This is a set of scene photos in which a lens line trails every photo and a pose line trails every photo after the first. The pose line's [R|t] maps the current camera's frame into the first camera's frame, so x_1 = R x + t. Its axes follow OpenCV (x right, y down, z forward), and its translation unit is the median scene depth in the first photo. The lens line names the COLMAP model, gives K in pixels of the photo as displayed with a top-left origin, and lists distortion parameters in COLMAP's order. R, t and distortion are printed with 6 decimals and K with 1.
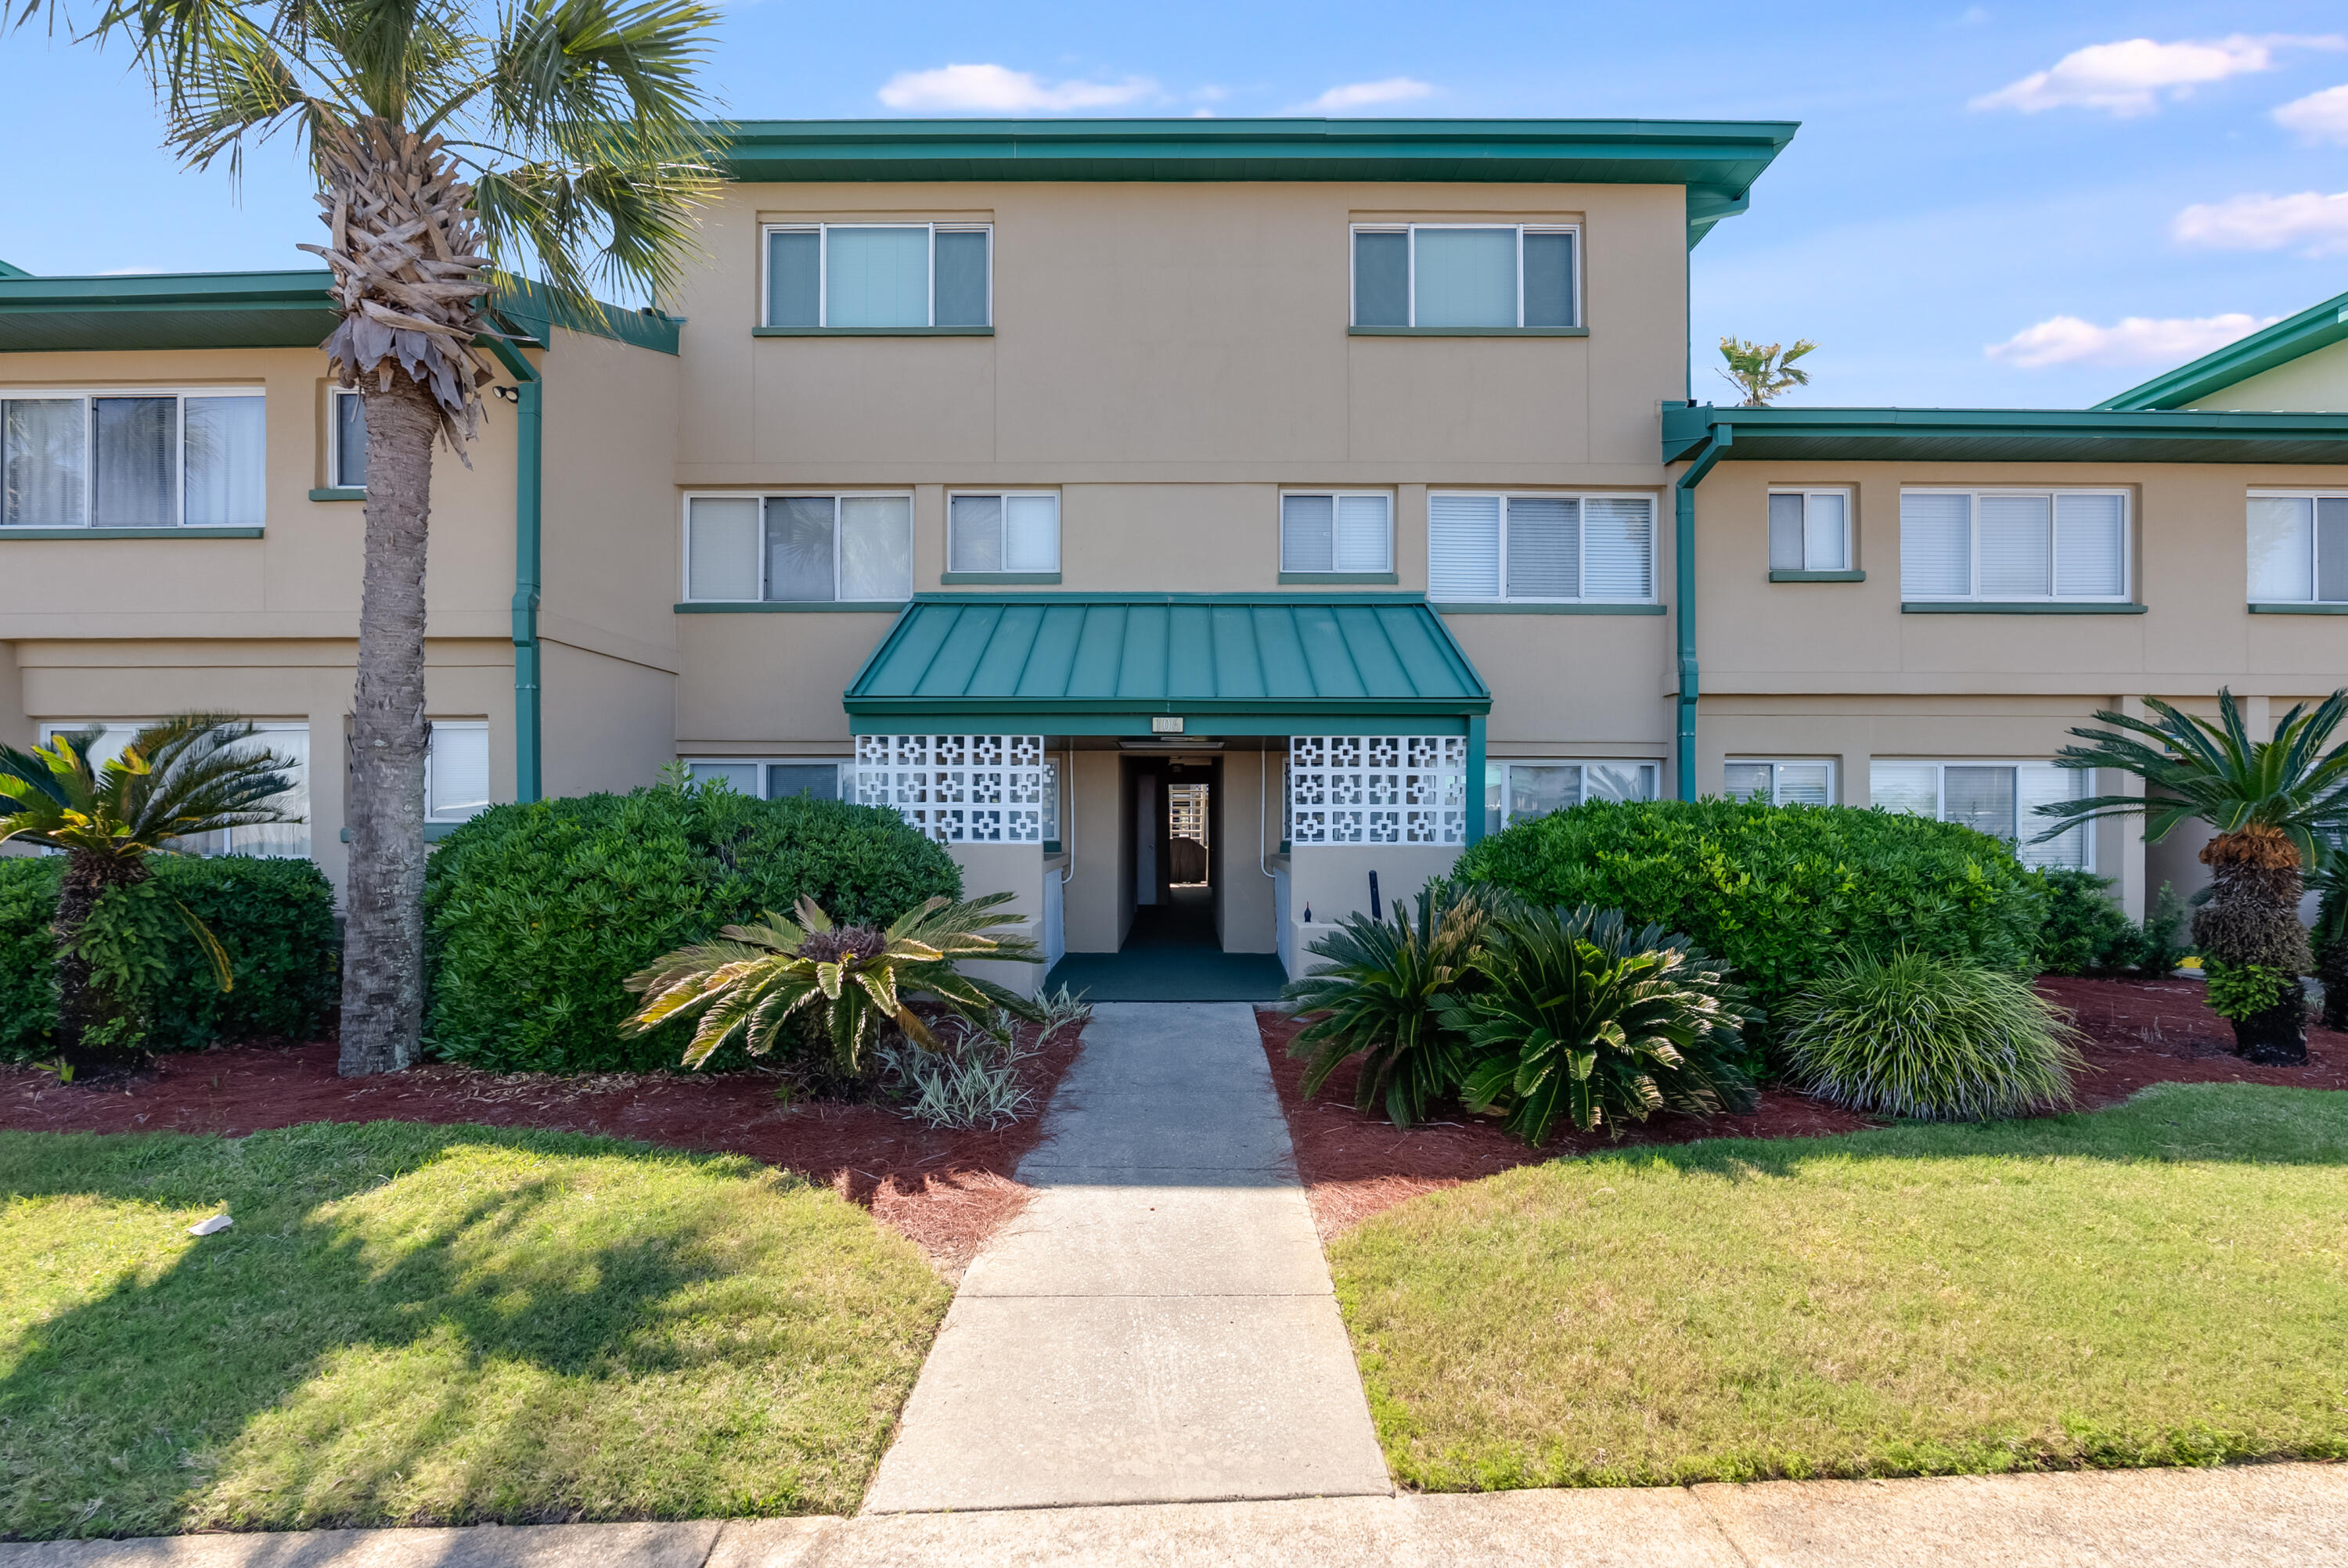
lens RADIAL K [[1025.1, 0, 1174.3], [0, 1025.1, 818.3], [0, 0, 1]] dist [-0.010170, 0.001367]
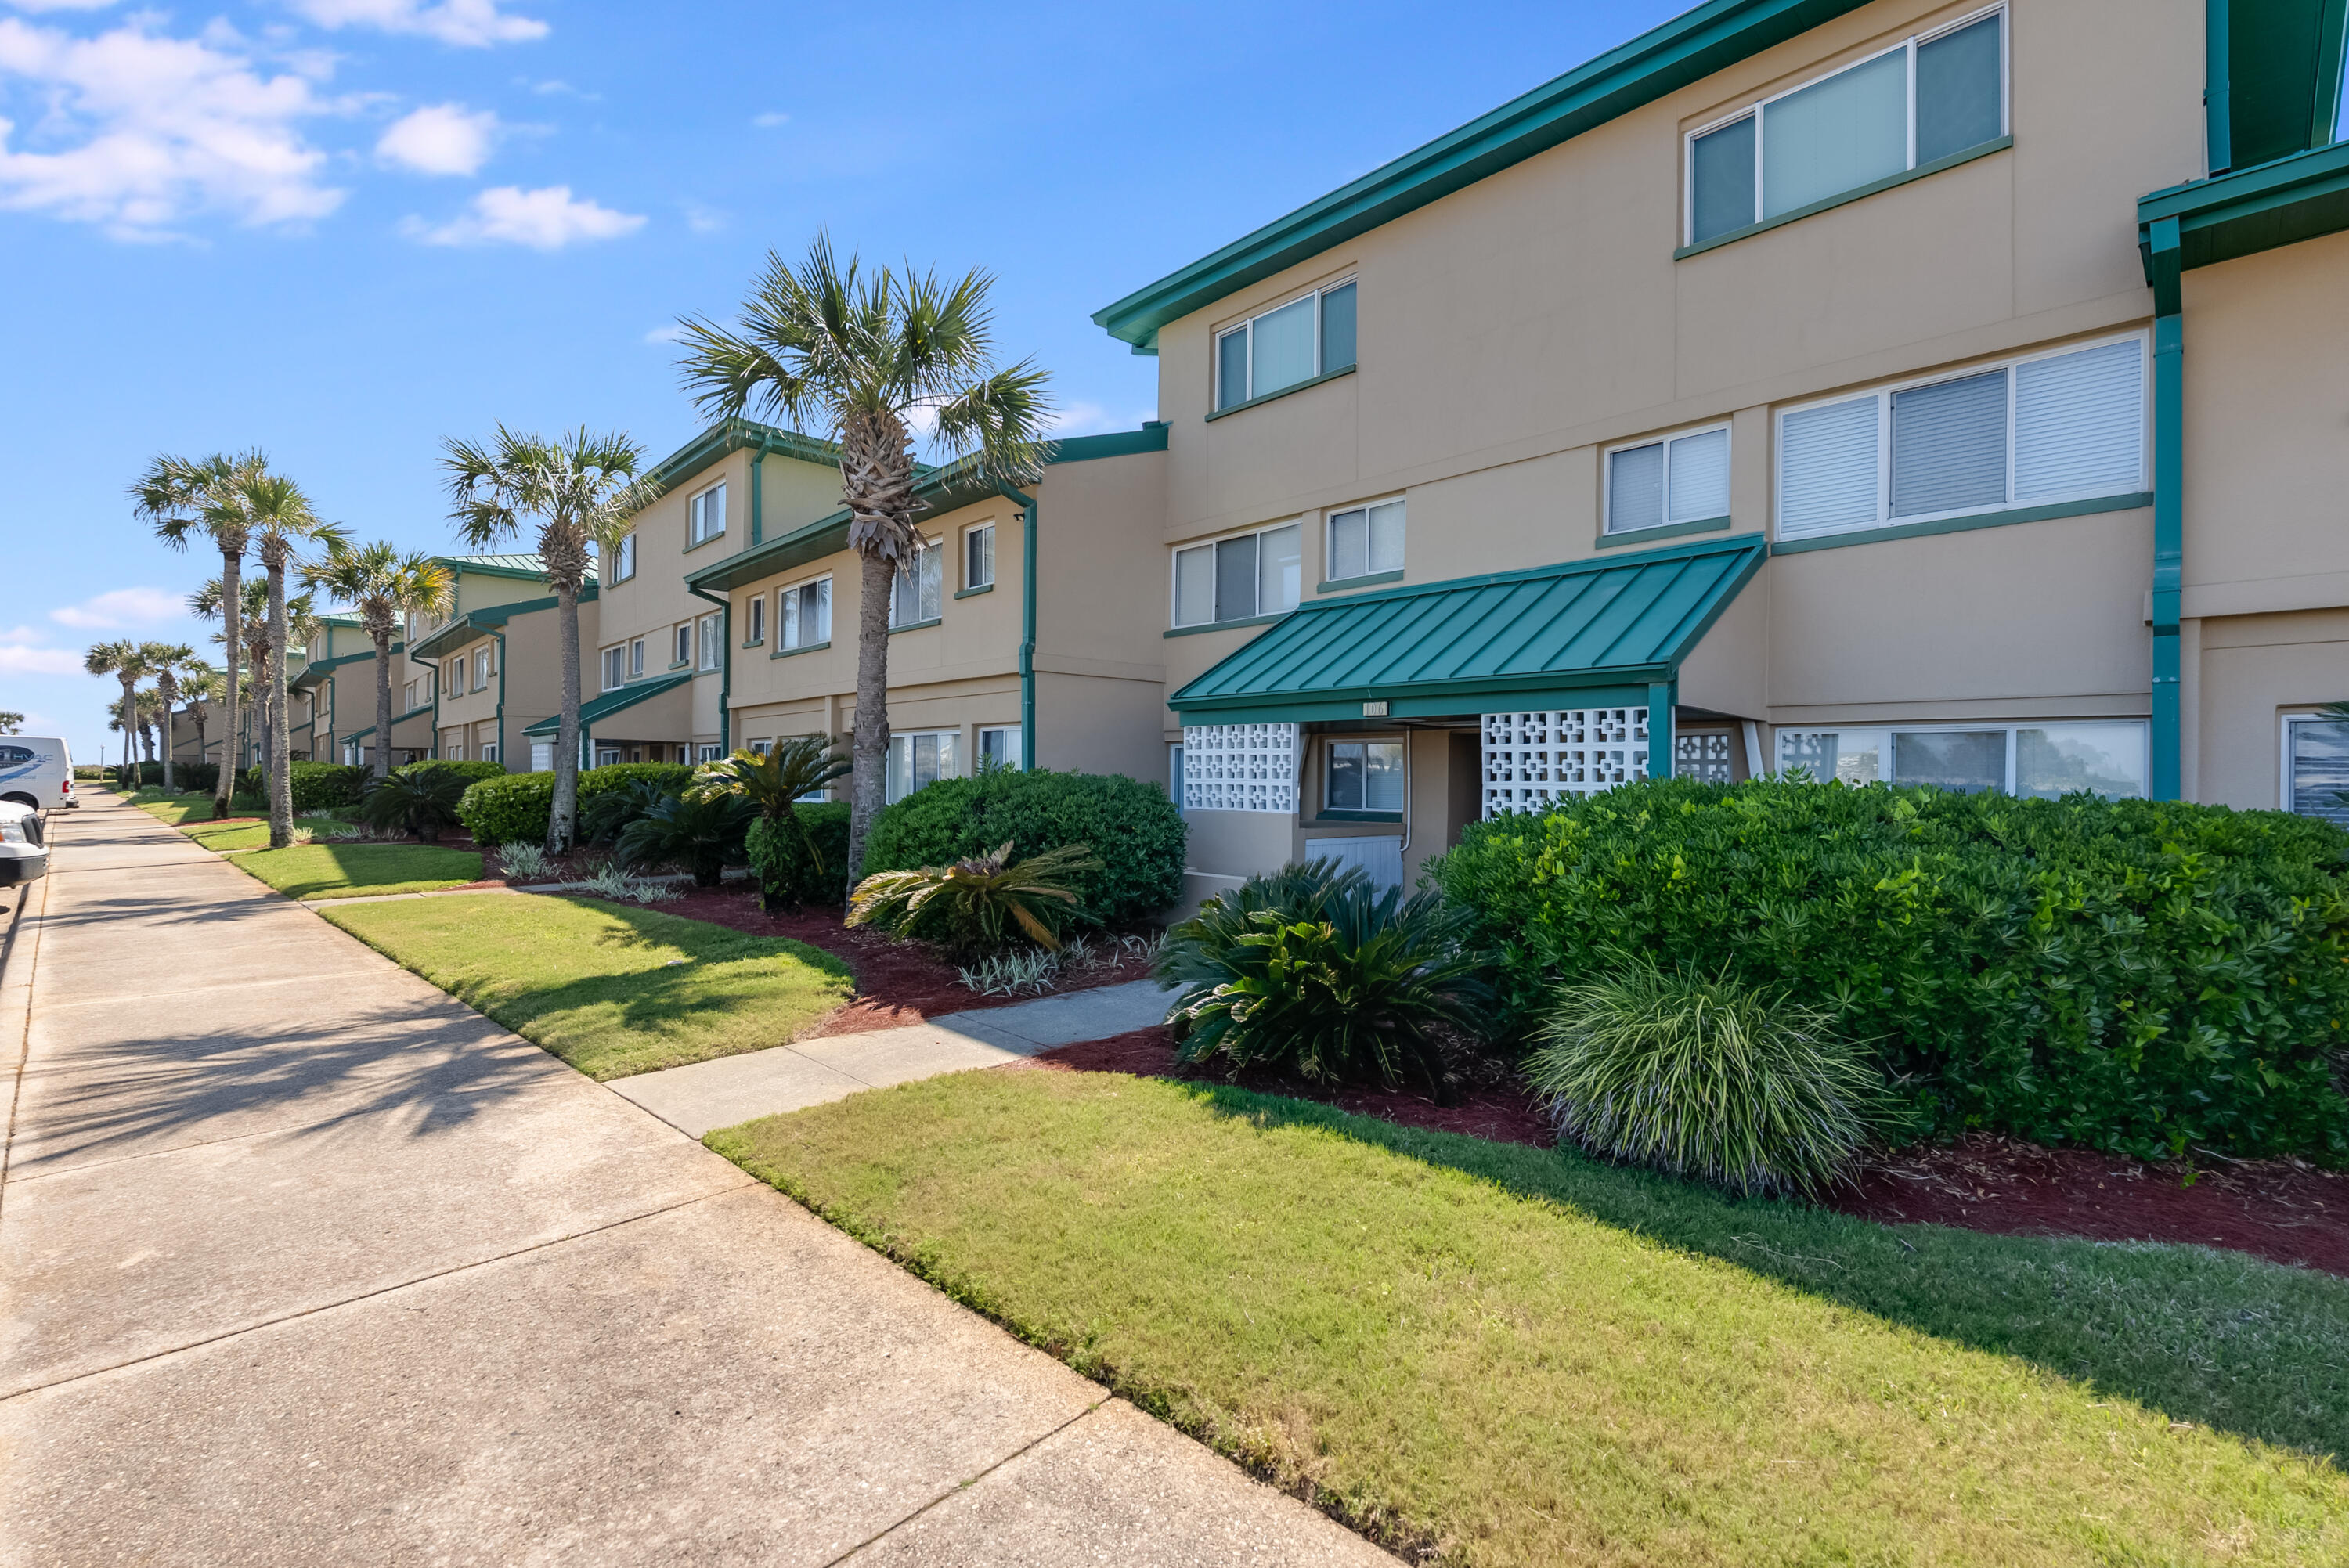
lens RADIAL K [[1025.6, 0, 1189.3], [0, 1025.6, 781.1], [0, 0, 1]] dist [-0.010170, 0.001367]
pose [[0.698008, 0.004885, -0.716073, 0.637316], [-0.009675, 0.999950, -0.002610, -0.008565], [0.716025, 0.008750, 0.698020, 0.084984]]
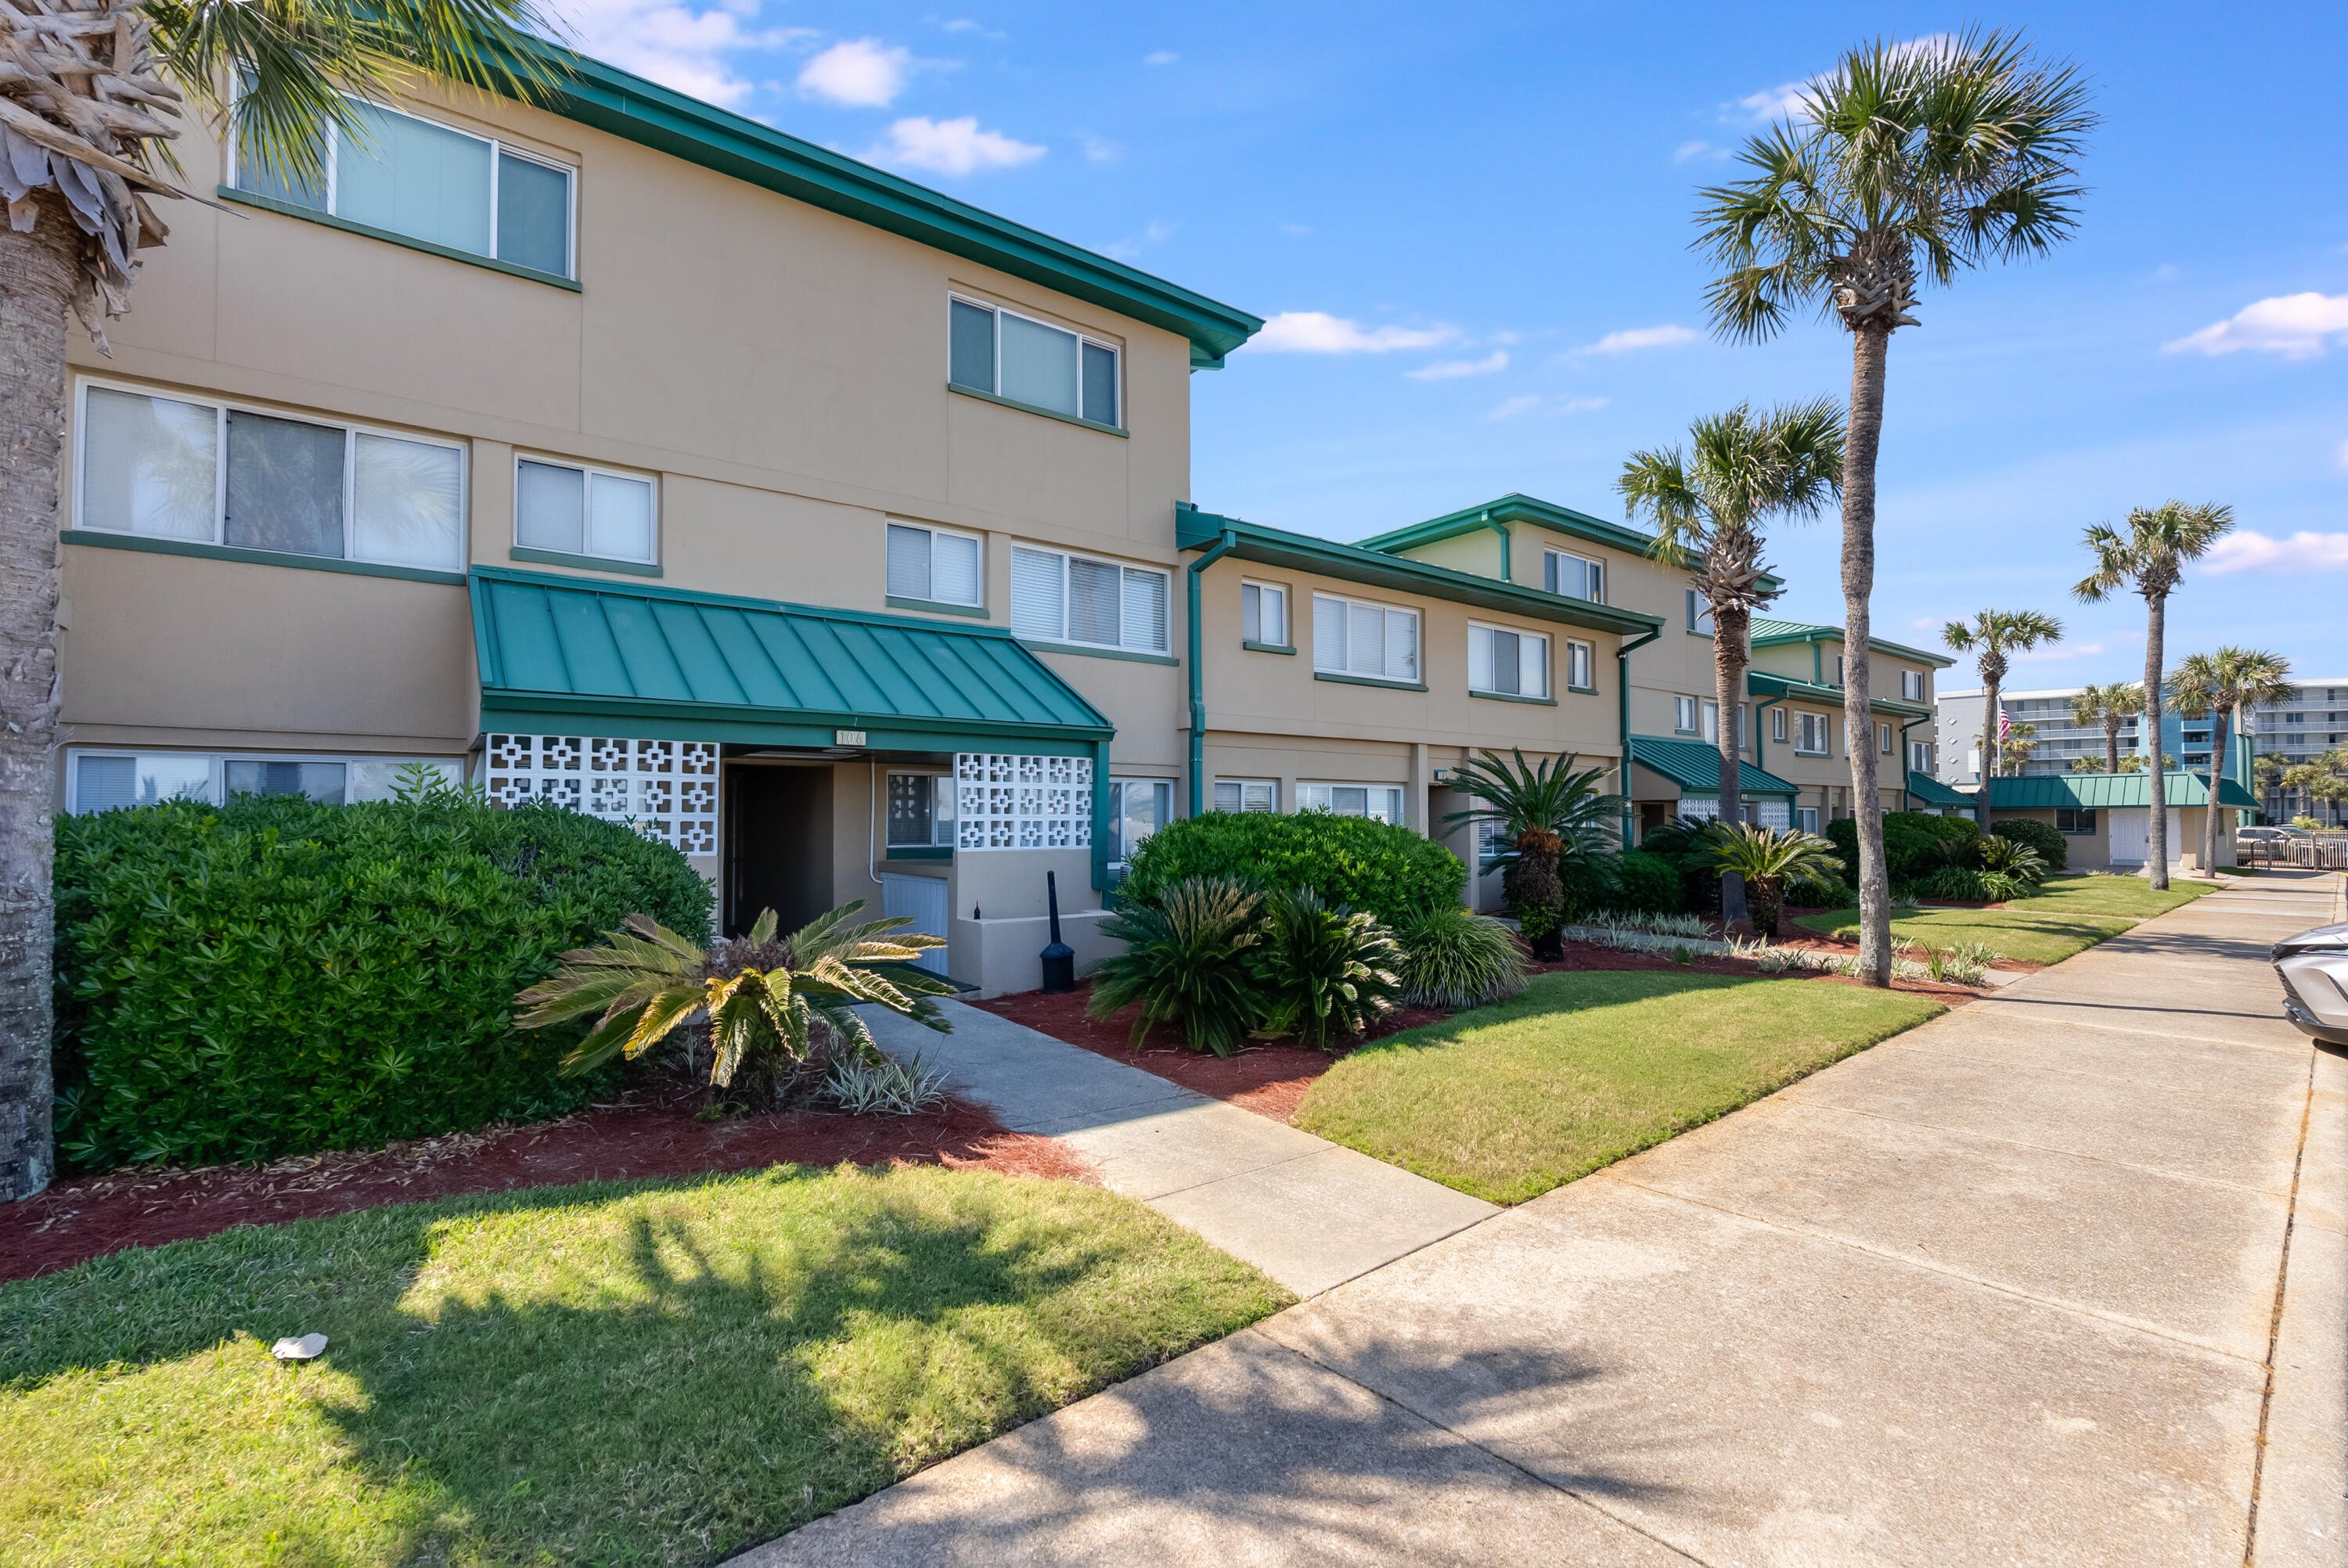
lens RADIAL K [[1025.1, 0, 1169.8], [0, 1025.1, 798.1], [0, 0, 1]] dist [-0.010170, 0.001367]
pose [[0.800074, 0.010002, 0.599817, -0.365124], [0.006971, 0.999638, -0.025969, -0.000853], [-0.599860, 0.024959, 0.799715, -0.020624]]
